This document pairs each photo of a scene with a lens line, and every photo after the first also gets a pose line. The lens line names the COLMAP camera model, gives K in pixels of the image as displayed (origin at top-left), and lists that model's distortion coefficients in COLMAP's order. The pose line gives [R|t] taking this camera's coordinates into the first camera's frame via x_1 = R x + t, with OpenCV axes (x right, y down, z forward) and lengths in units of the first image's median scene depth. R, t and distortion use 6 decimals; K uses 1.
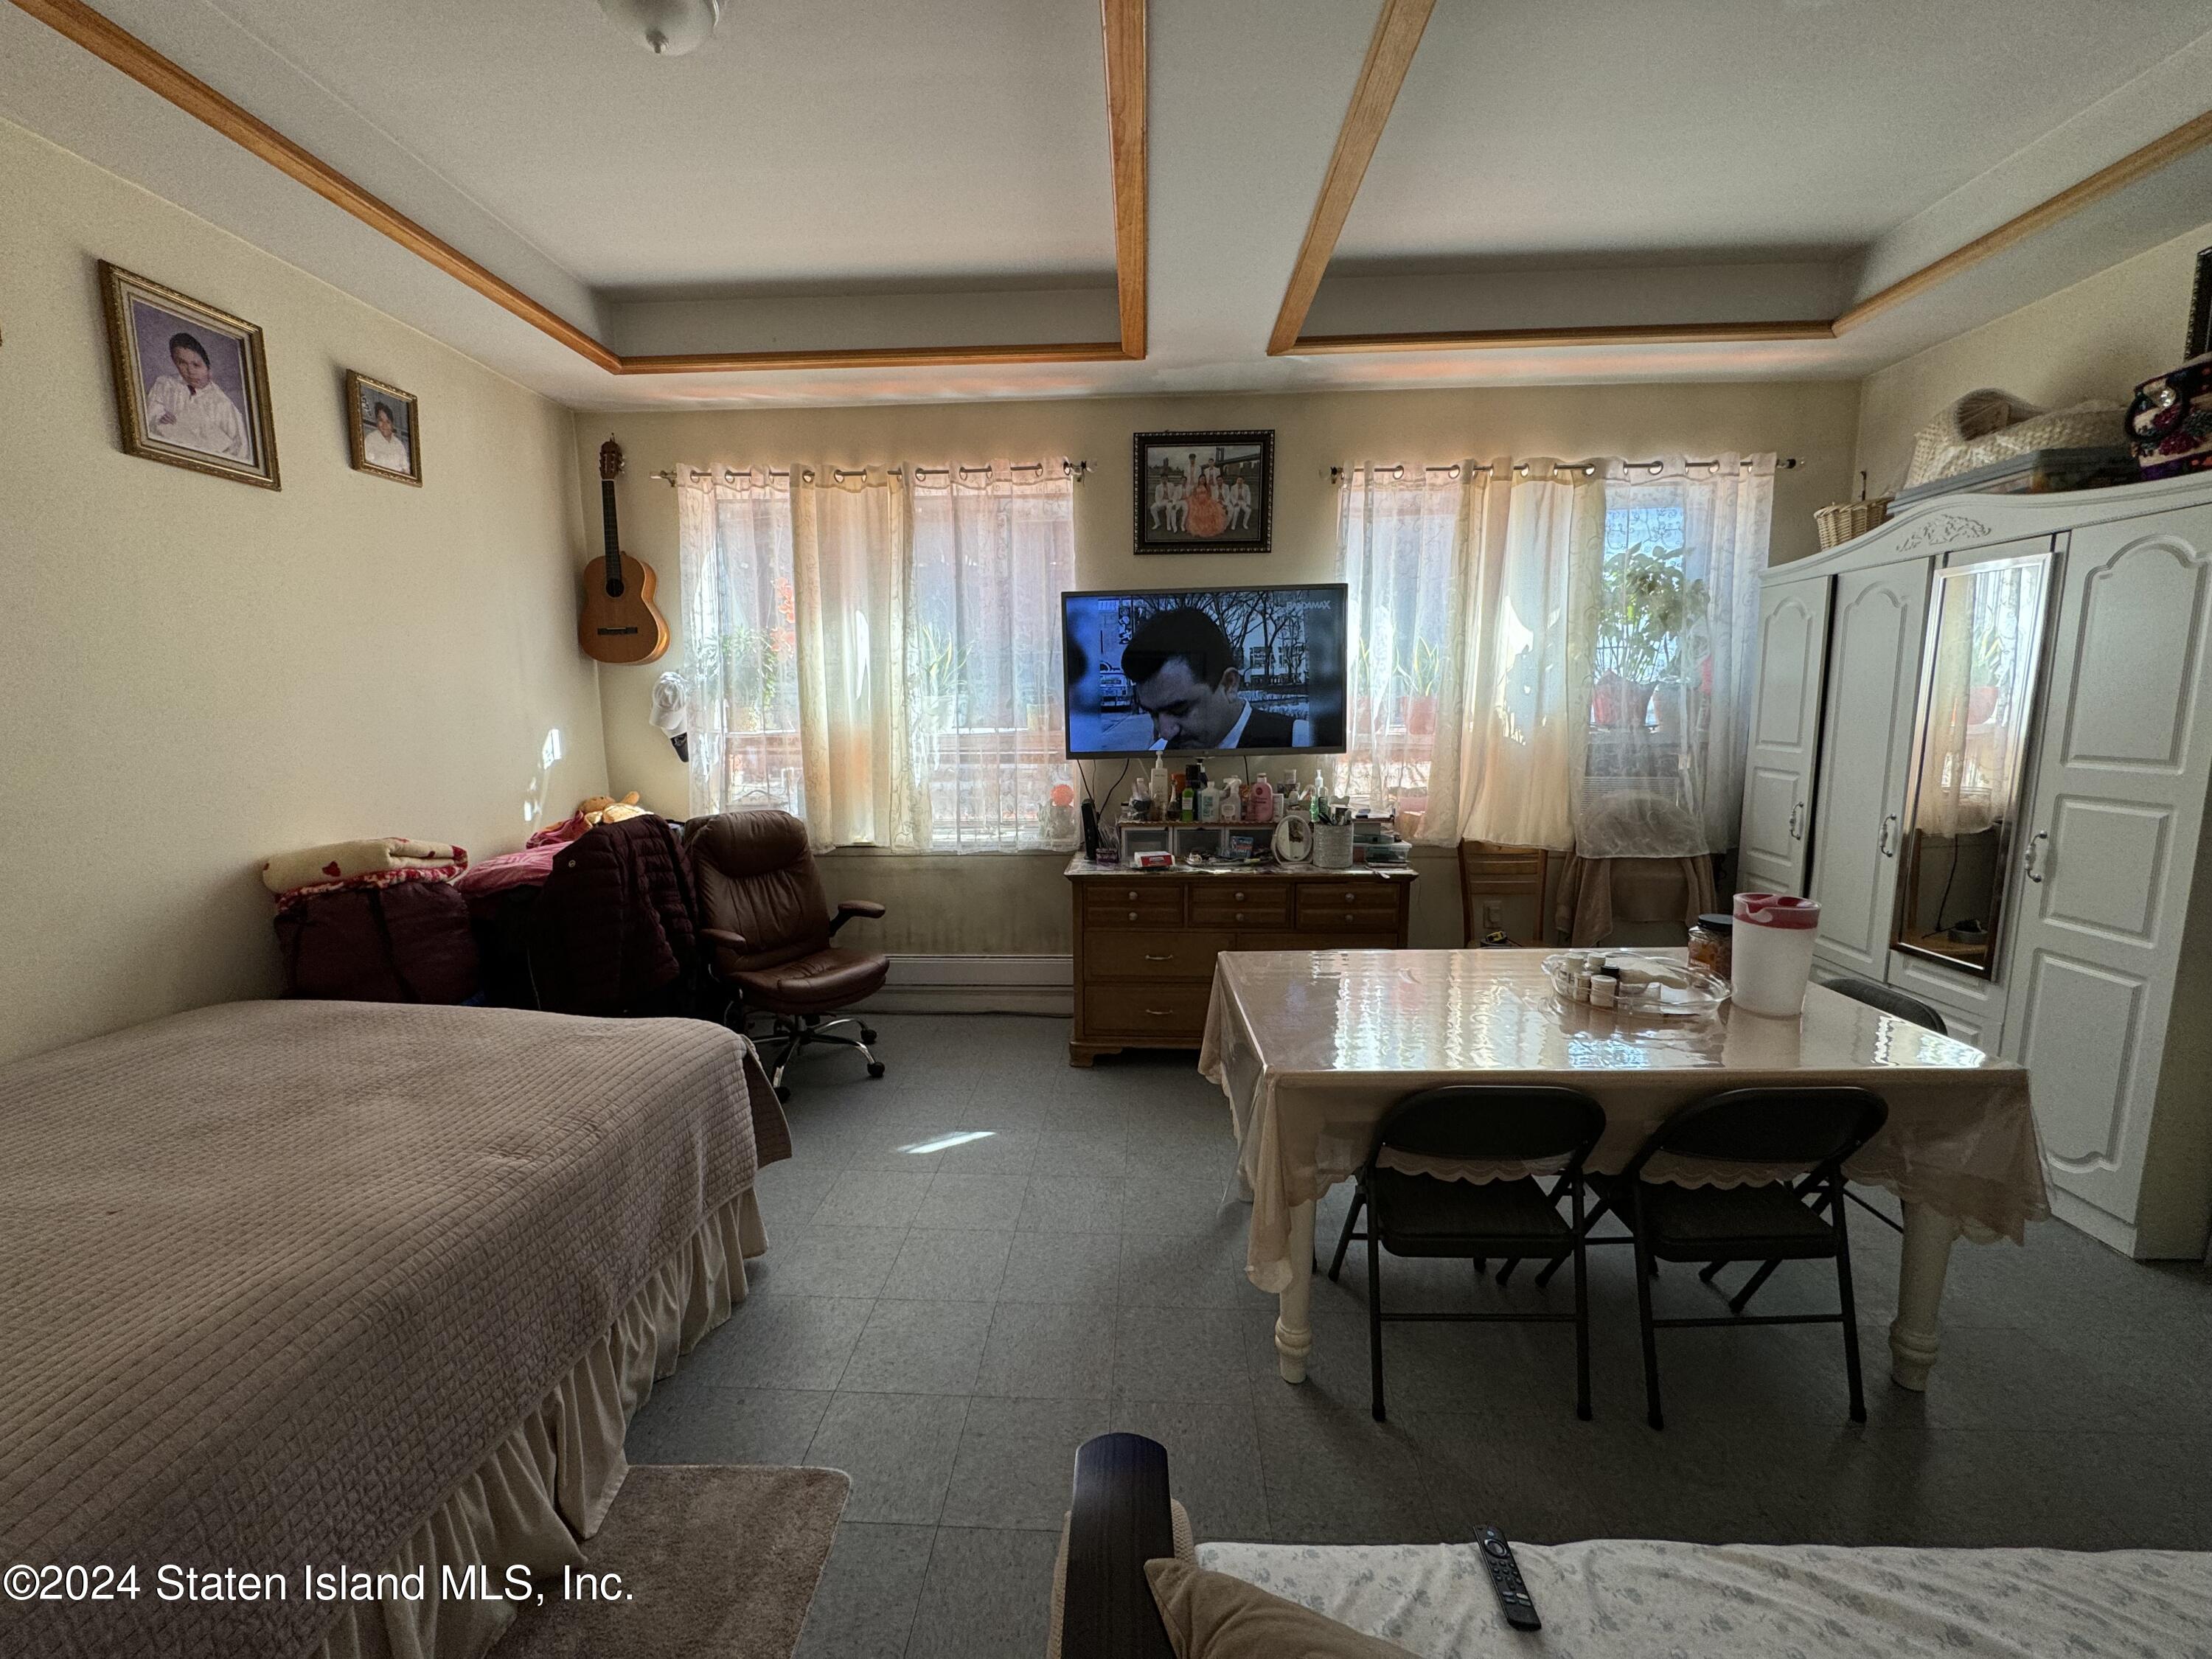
lens RADIAL K [[877.9, 0, 1101.7], [0, 877.9, 827.6], [0, 0, 1]] dist [-0.002449, 0.000108]
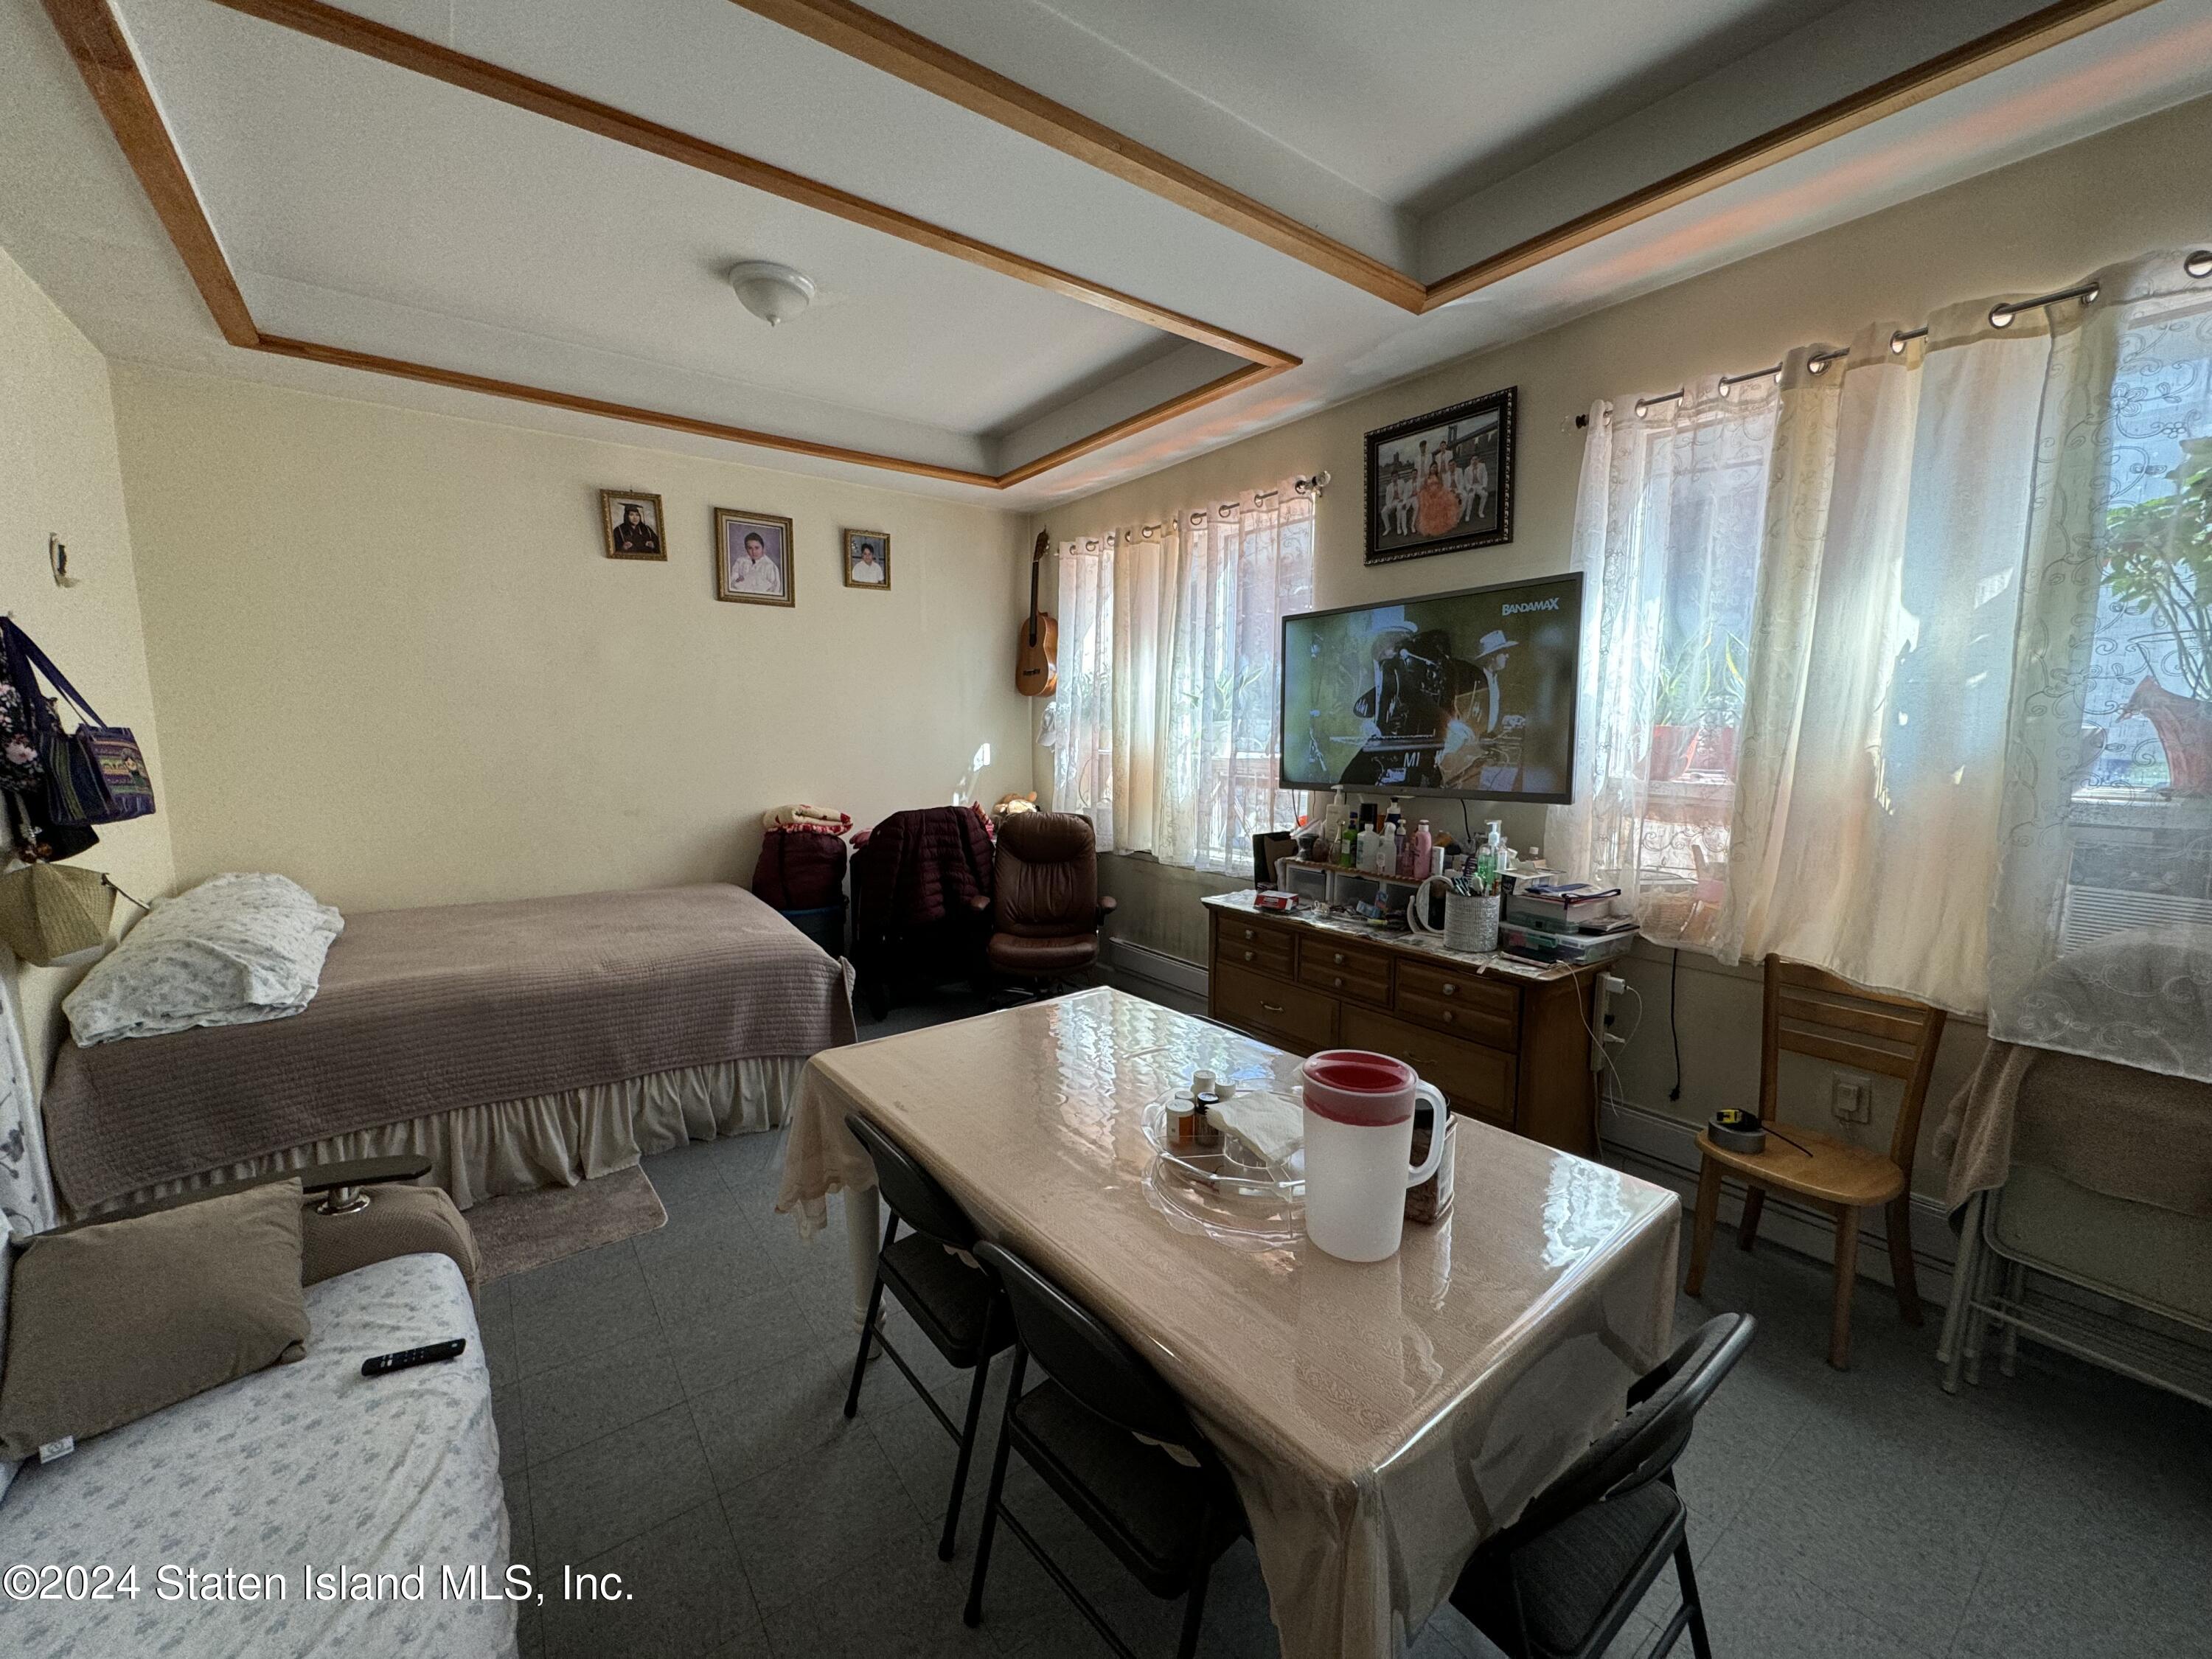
lens RADIAL K [[877.9, 0, 1096.9], [0, 877.9, 826.3], [0, 0, 1]] dist [-0.002449, 0.000108]
pose [[0.635008, 0.098064, -0.766256, 0.591684], [-0.114553, 0.992897, 0.032138, -0.045670], [0.763965, 0.067370, 0.641731, 0.237099]]
